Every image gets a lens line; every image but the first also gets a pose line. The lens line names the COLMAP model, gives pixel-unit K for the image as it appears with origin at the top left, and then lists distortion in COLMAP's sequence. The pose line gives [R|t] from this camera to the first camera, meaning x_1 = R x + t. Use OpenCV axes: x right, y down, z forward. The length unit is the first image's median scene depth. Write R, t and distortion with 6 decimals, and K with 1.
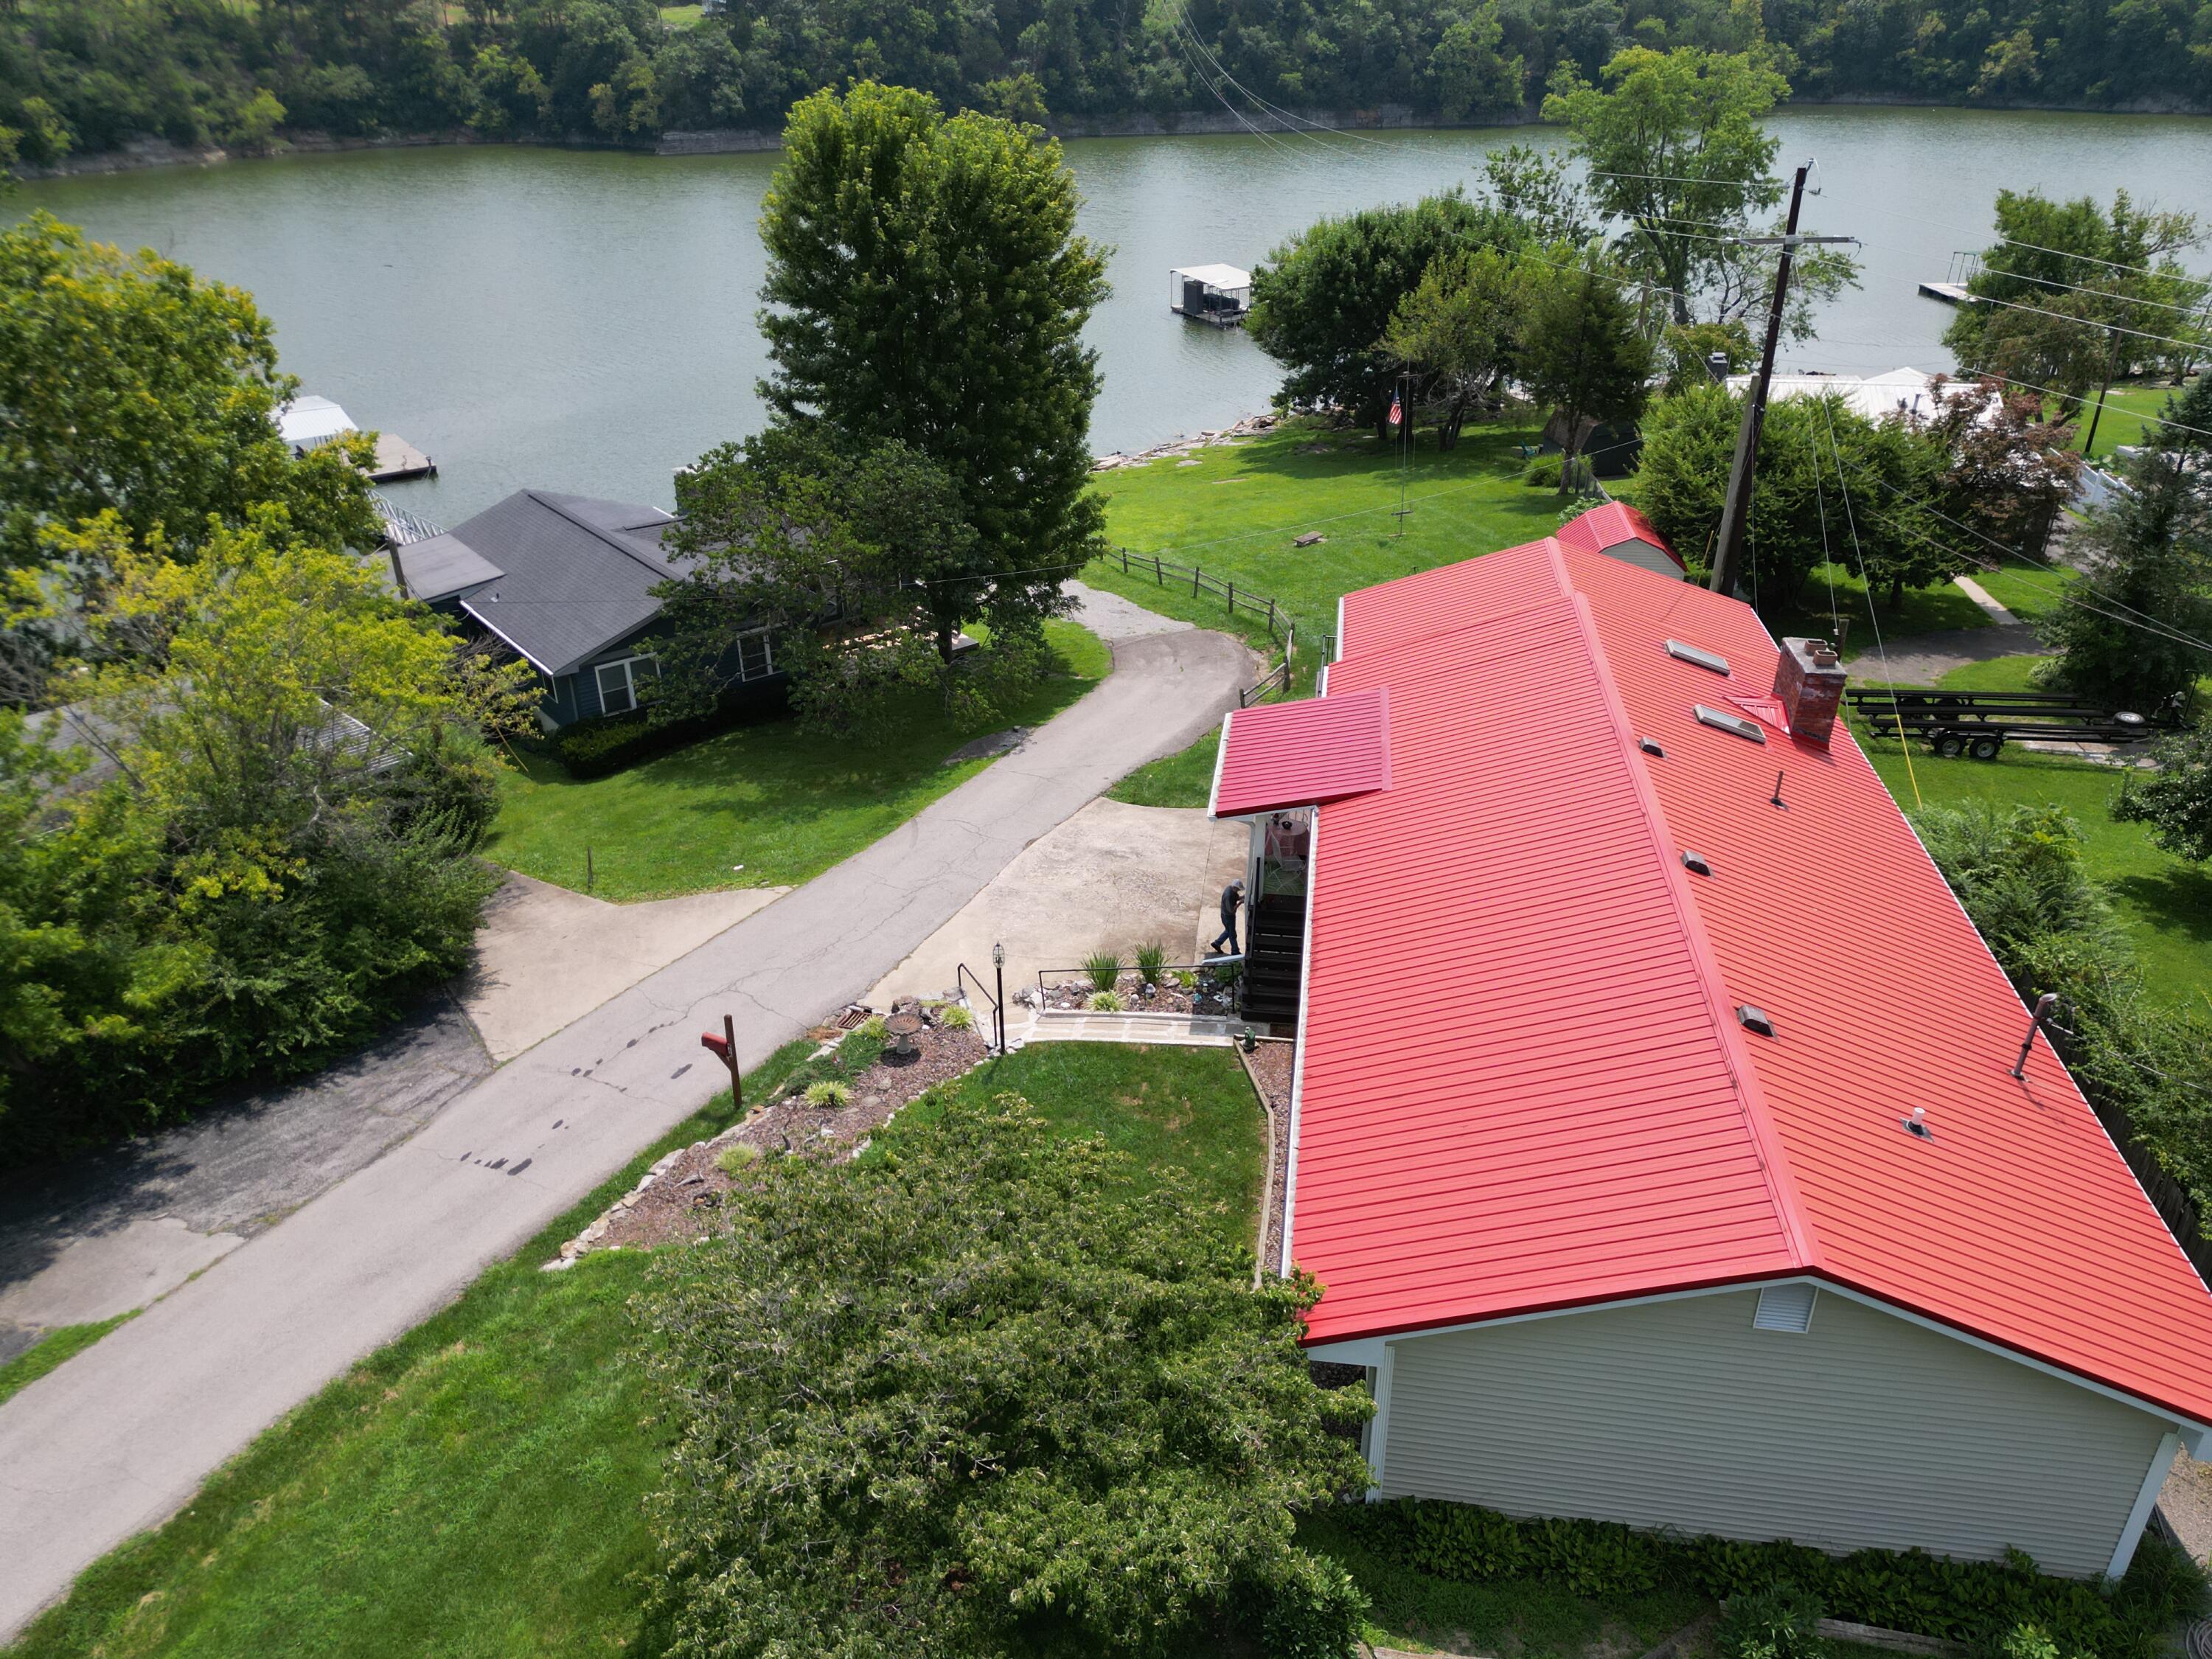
lens RADIAL K [[1536.8, 0, 1106.0], [0, 1536.8, 829.5], [0, 0, 1]] dist [0.082125, -0.081542]
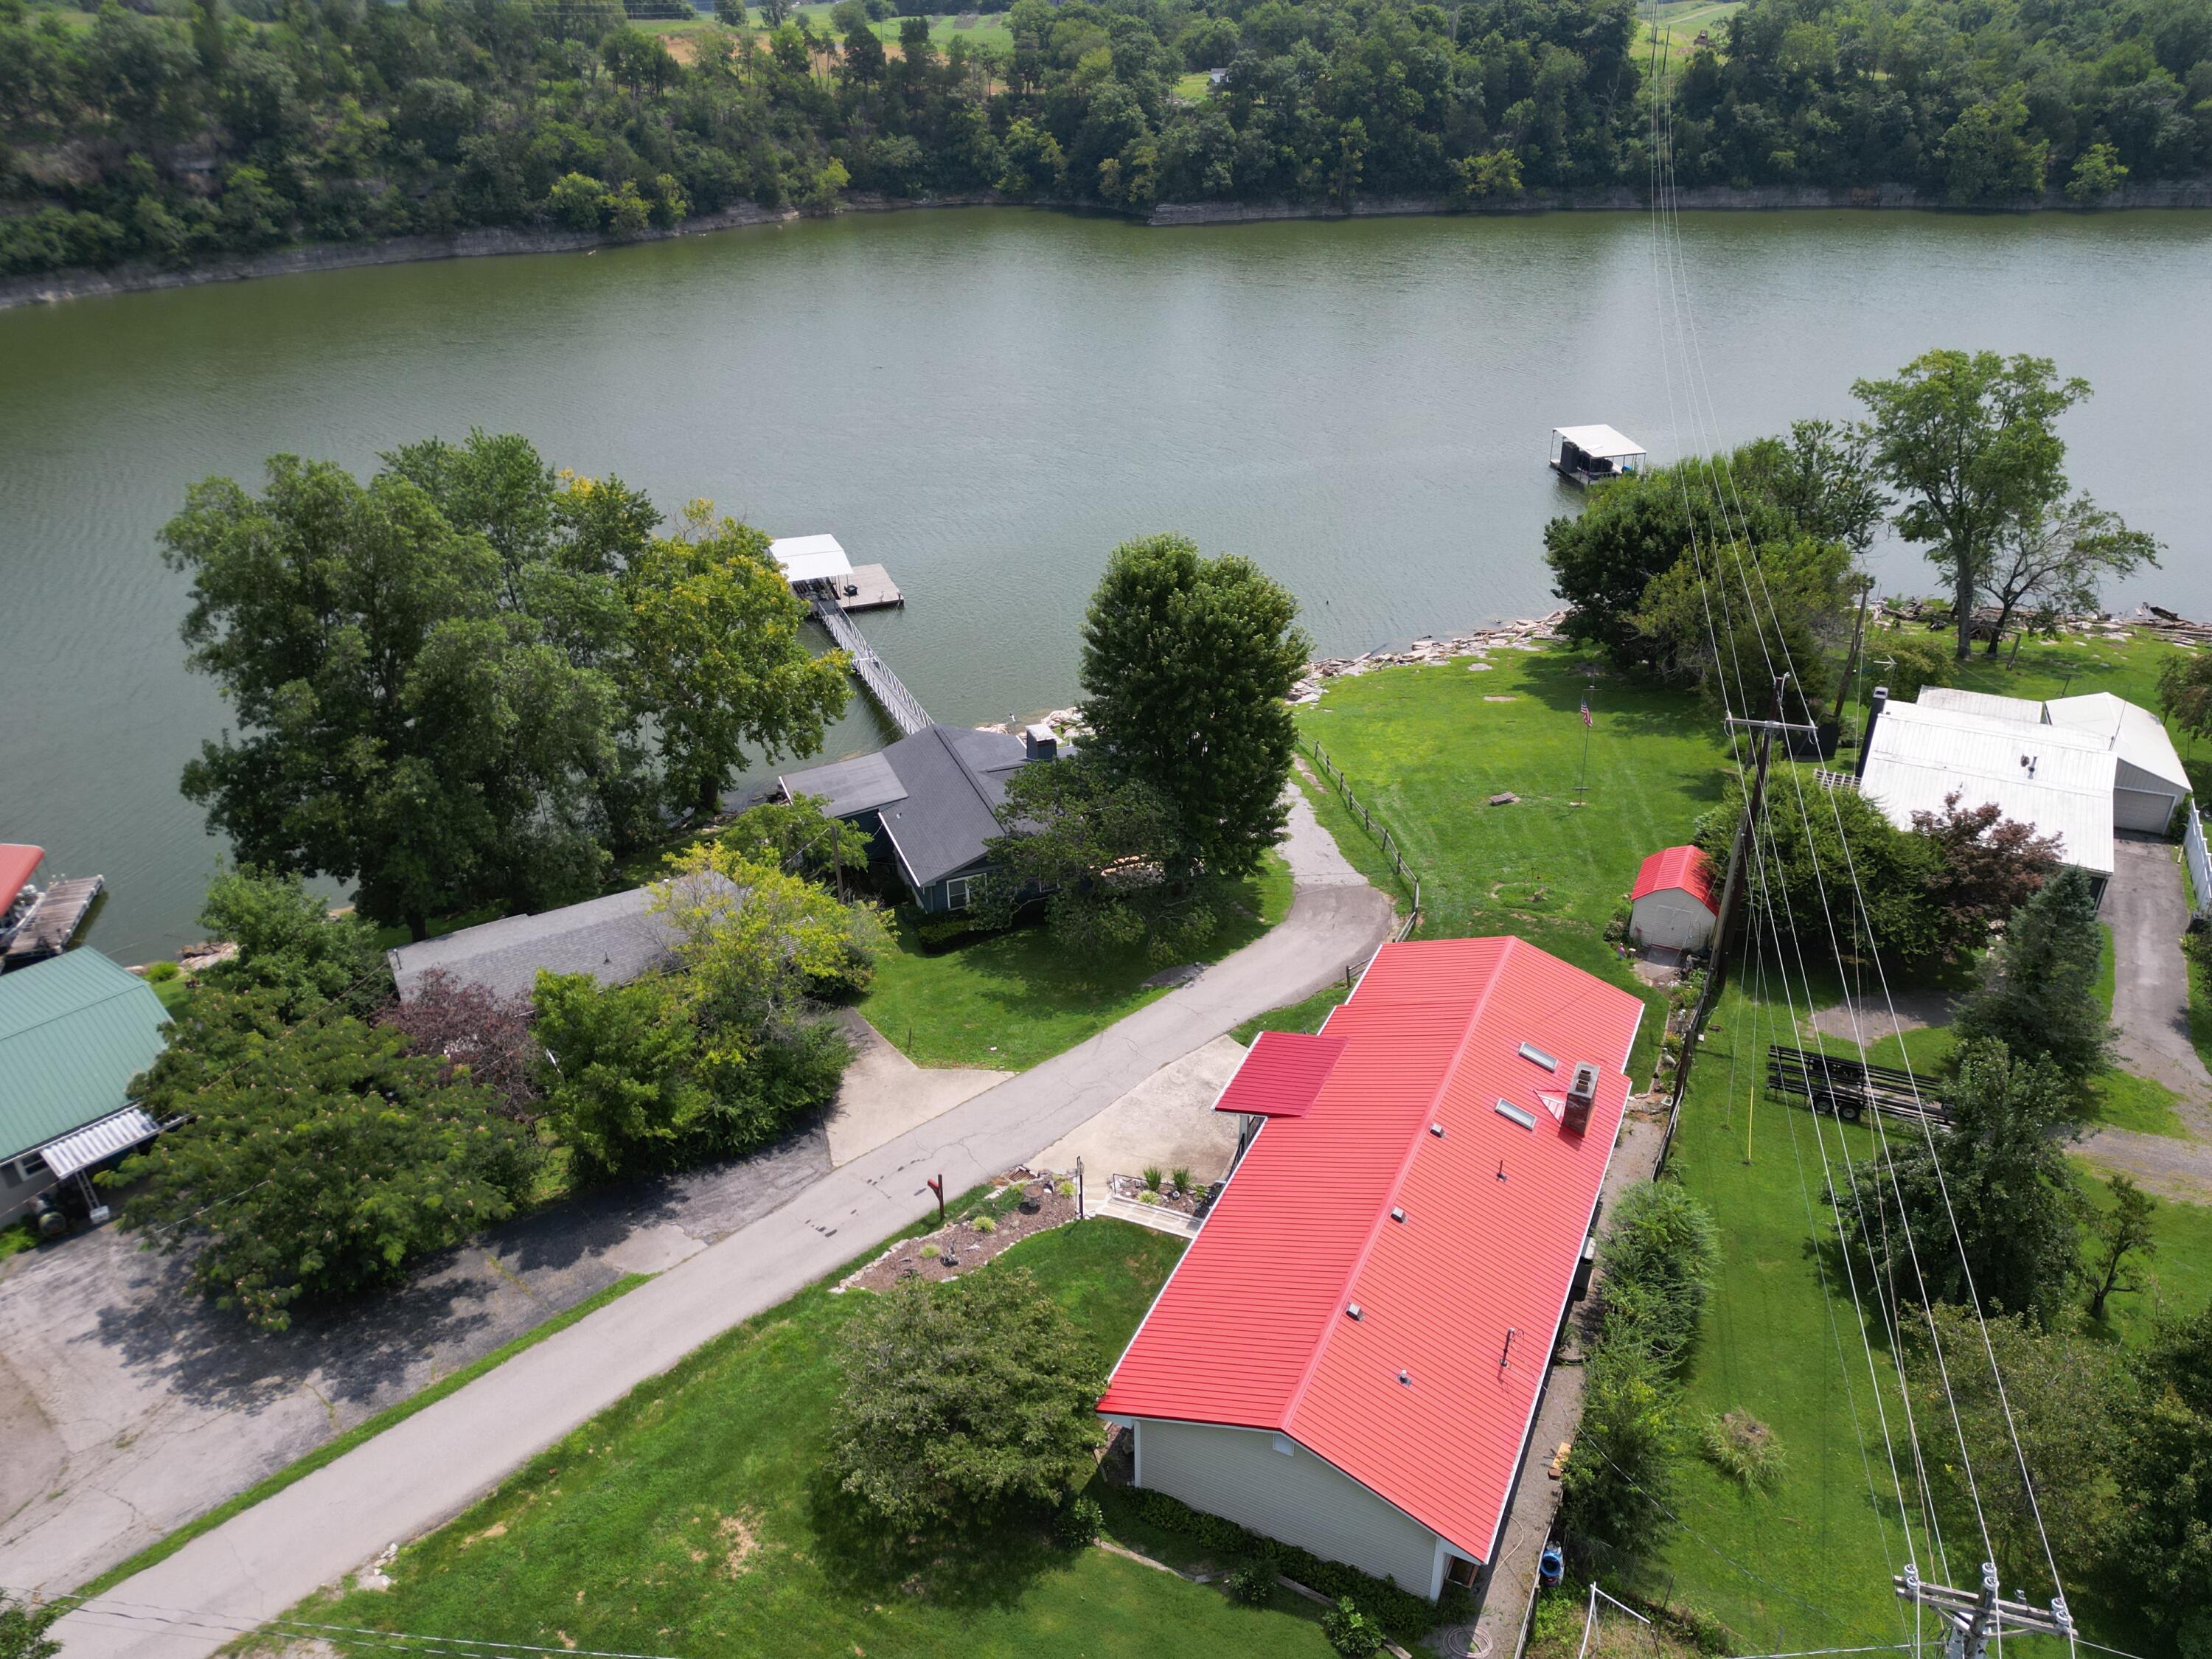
lens RADIAL K [[1536.8, 0, 1106.0], [0, 1536.8, 829.5], [0, 0, 1]] dist [0.082125, -0.081542]
pose [[0.954975, 0.137695, -0.262799, 0.101350], [-0.136126, 0.990394, 0.024257, -0.096393], [0.263614, 0.012609, 0.964546, -0.205184]]
